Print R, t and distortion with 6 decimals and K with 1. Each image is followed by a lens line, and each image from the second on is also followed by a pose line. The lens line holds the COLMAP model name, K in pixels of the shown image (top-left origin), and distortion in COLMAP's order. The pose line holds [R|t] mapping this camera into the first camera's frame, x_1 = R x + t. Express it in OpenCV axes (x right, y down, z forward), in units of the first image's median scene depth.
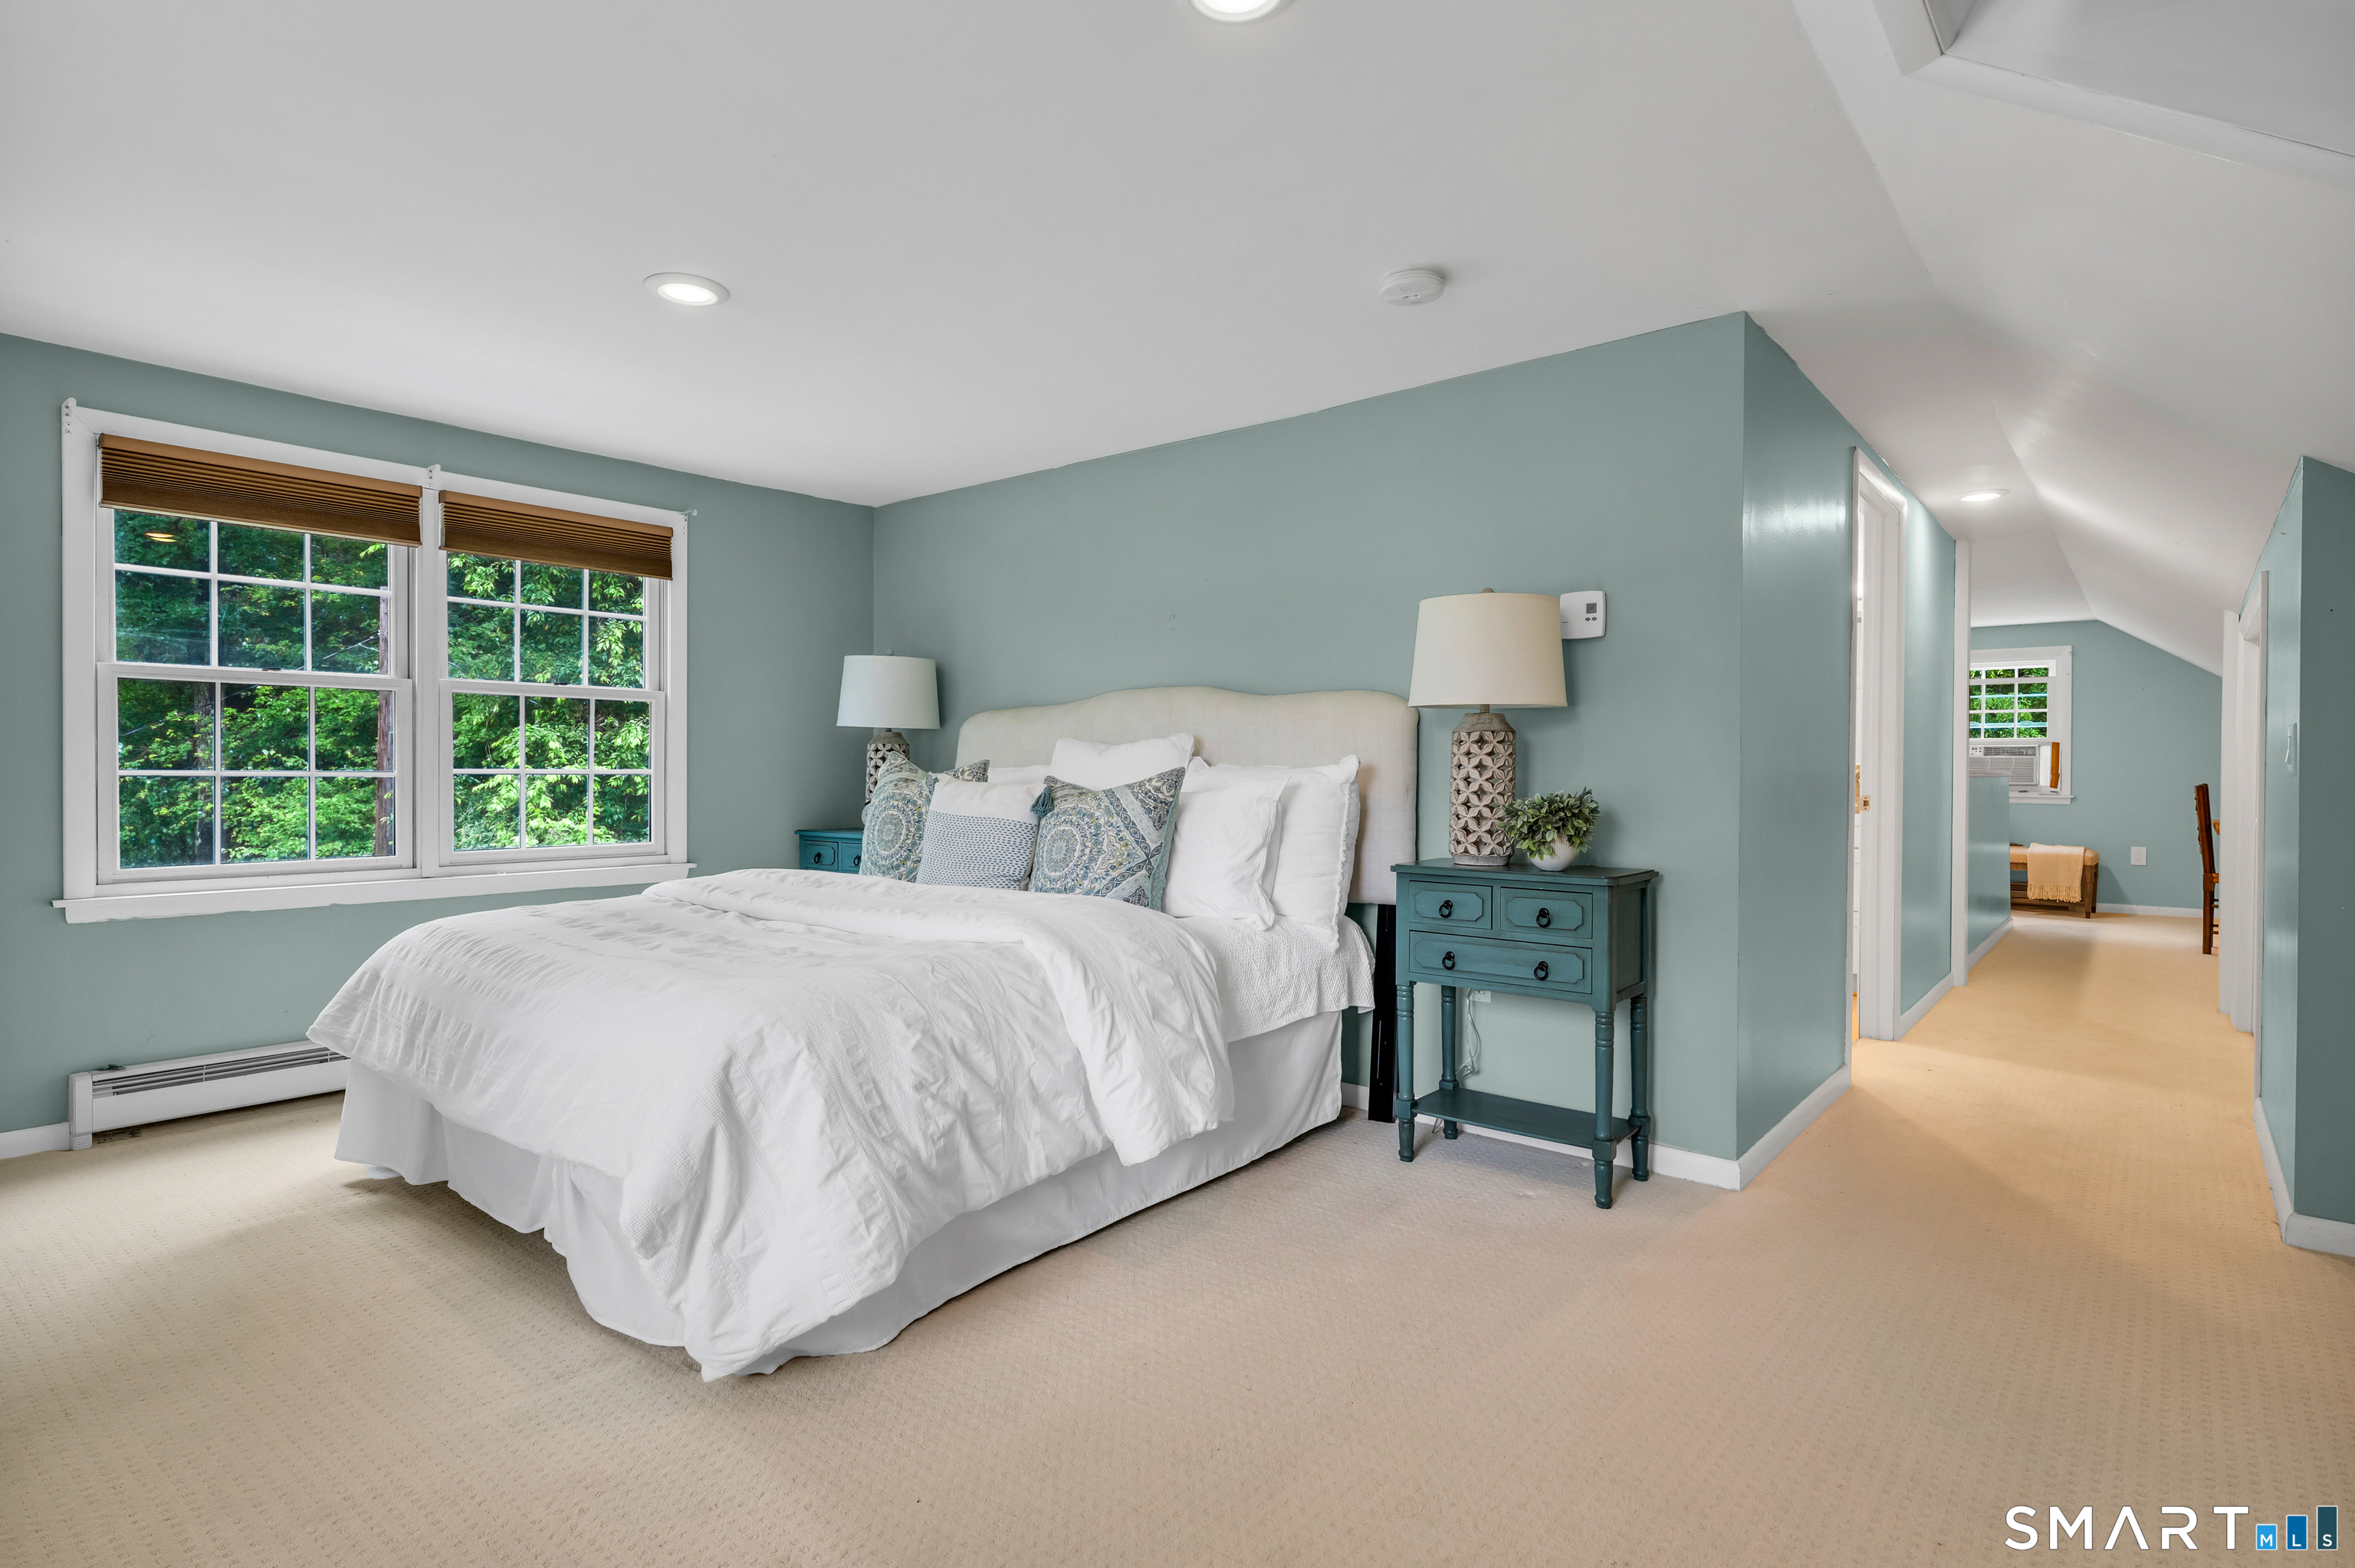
lens RADIAL K [[1189.8, 0, 1177.5], [0, 1189.8, 784.0], [0, 0, 1]] dist [0.002244, 0.000397]
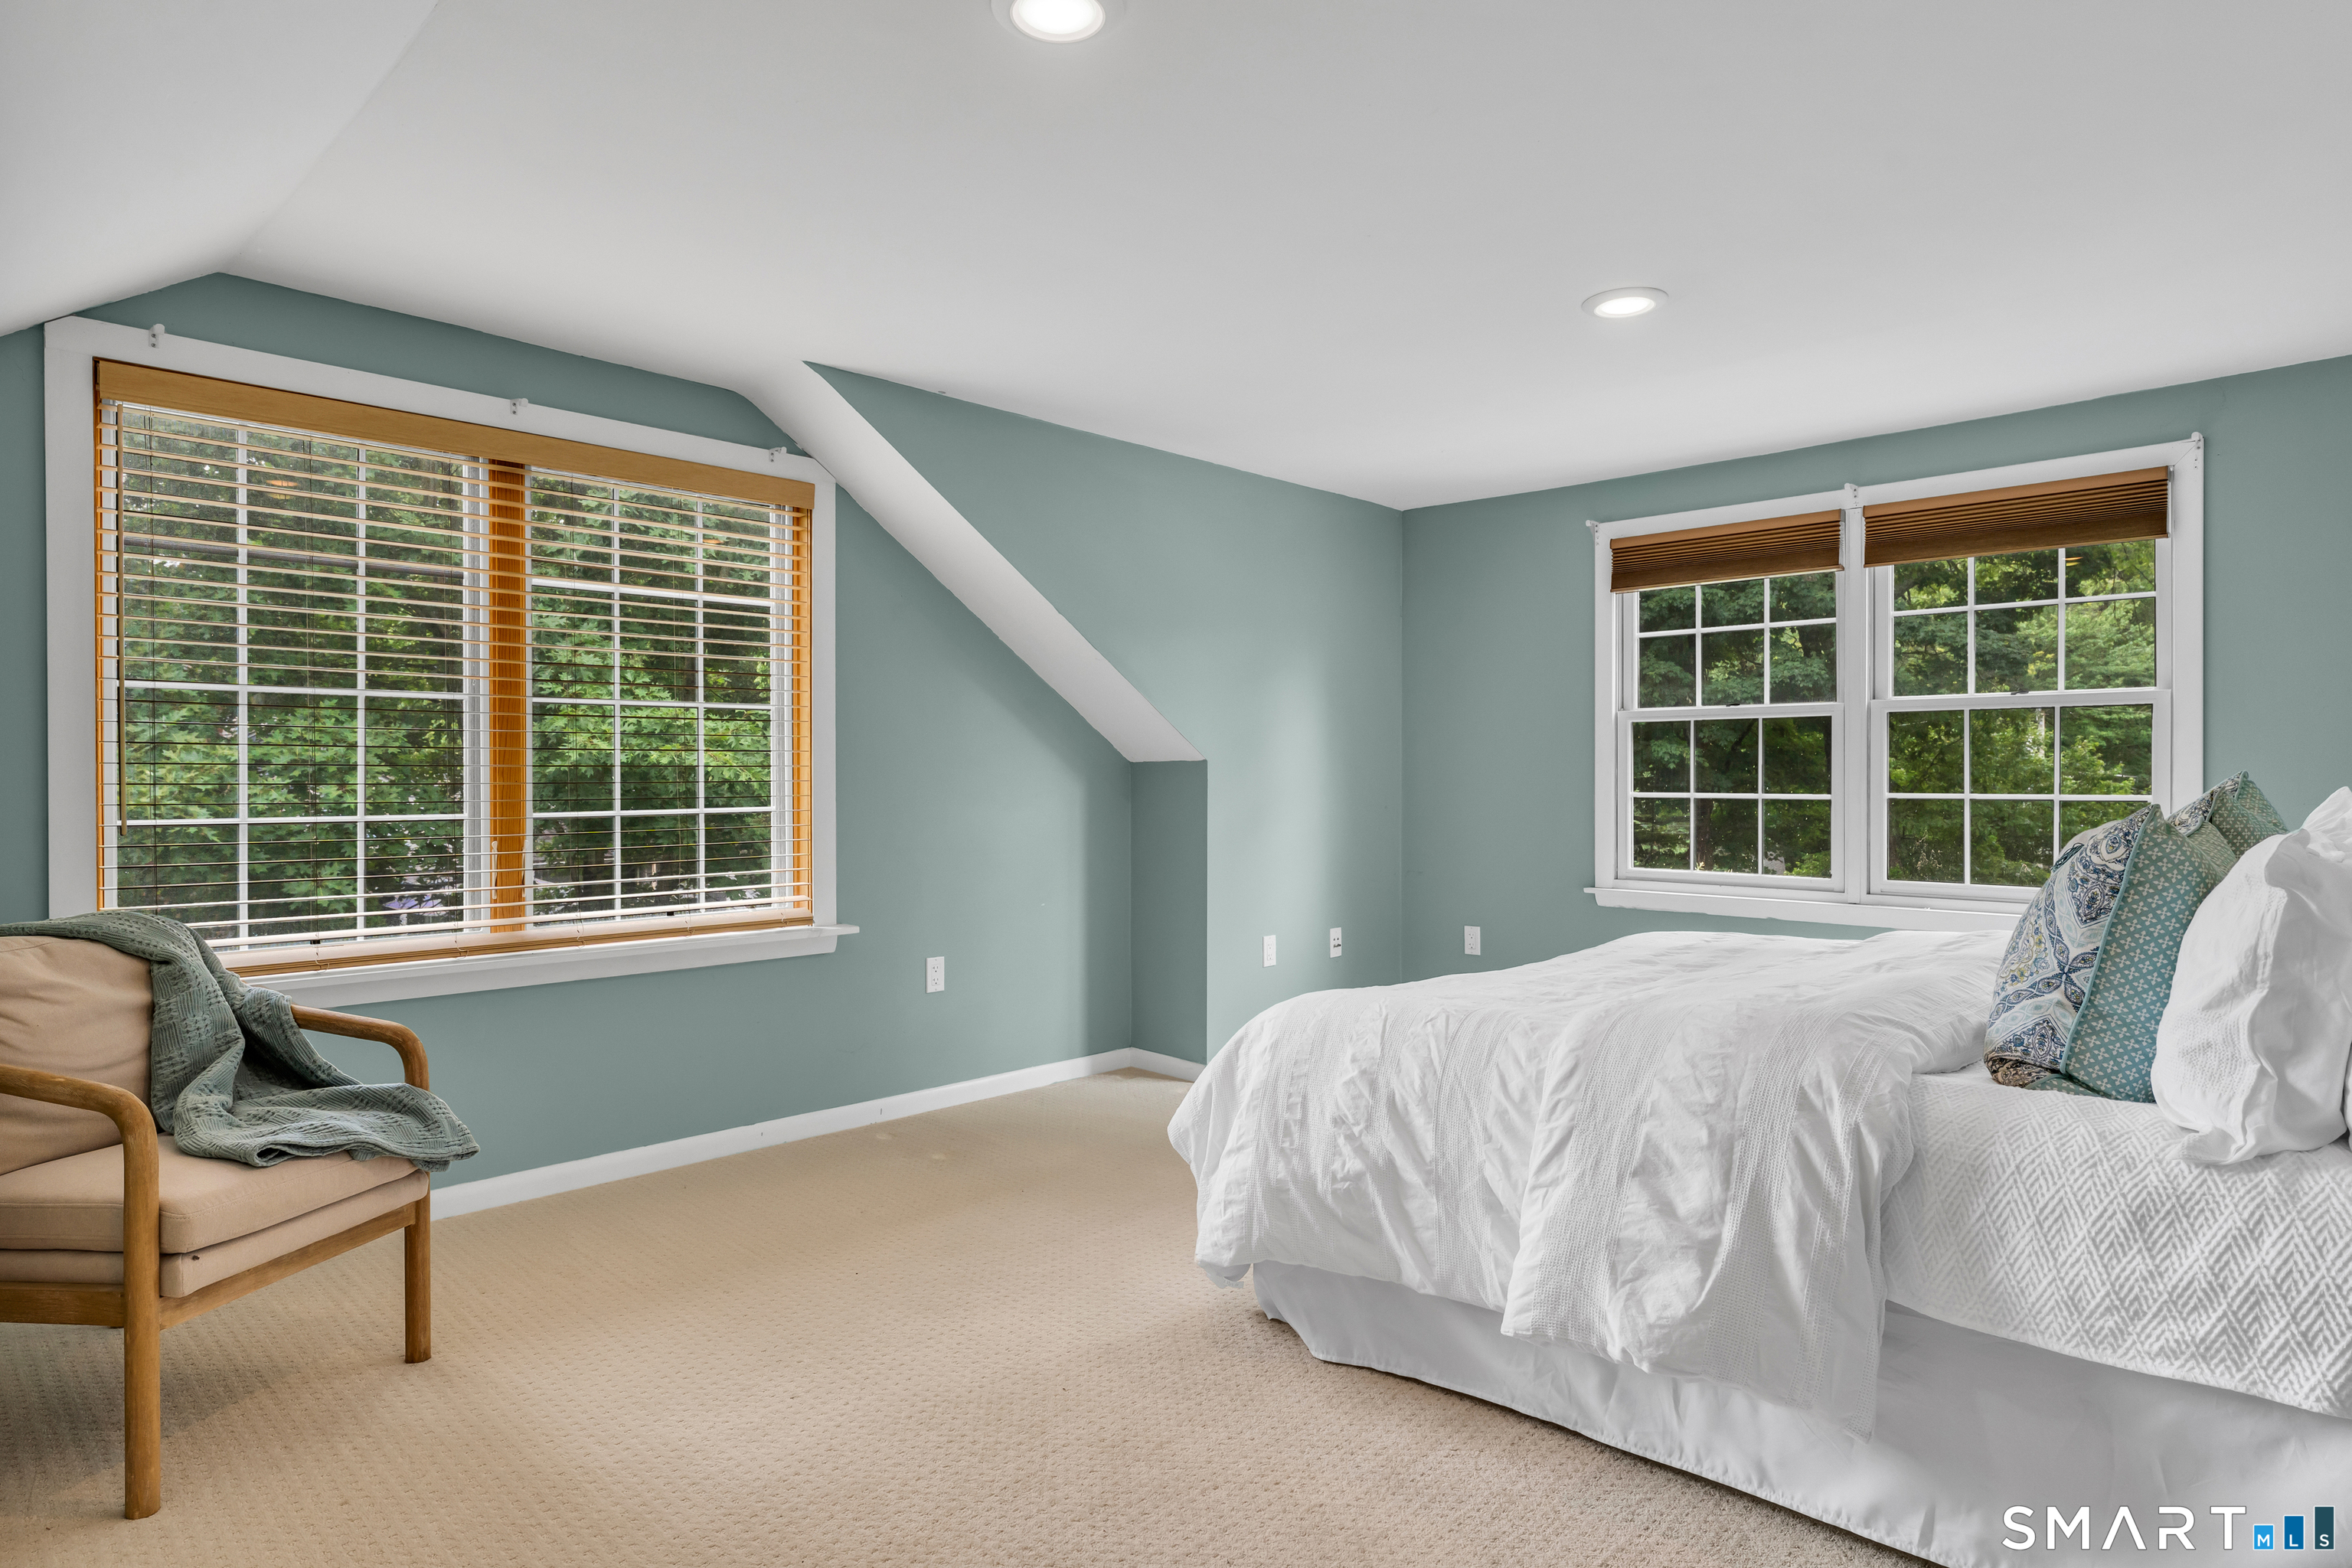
lens RADIAL K [[1306.8, 0, 1176.0], [0, 1306.8, 784.0], [0, 0, 1]] dist [0.000313, -0.000936]
pose [[-0.074927, 0.001583, -0.997188, 0.605049], [-0.013108, 0.999911, 0.002572, -0.019522], [0.997103, 0.013264, -0.074899, 0.646234]]
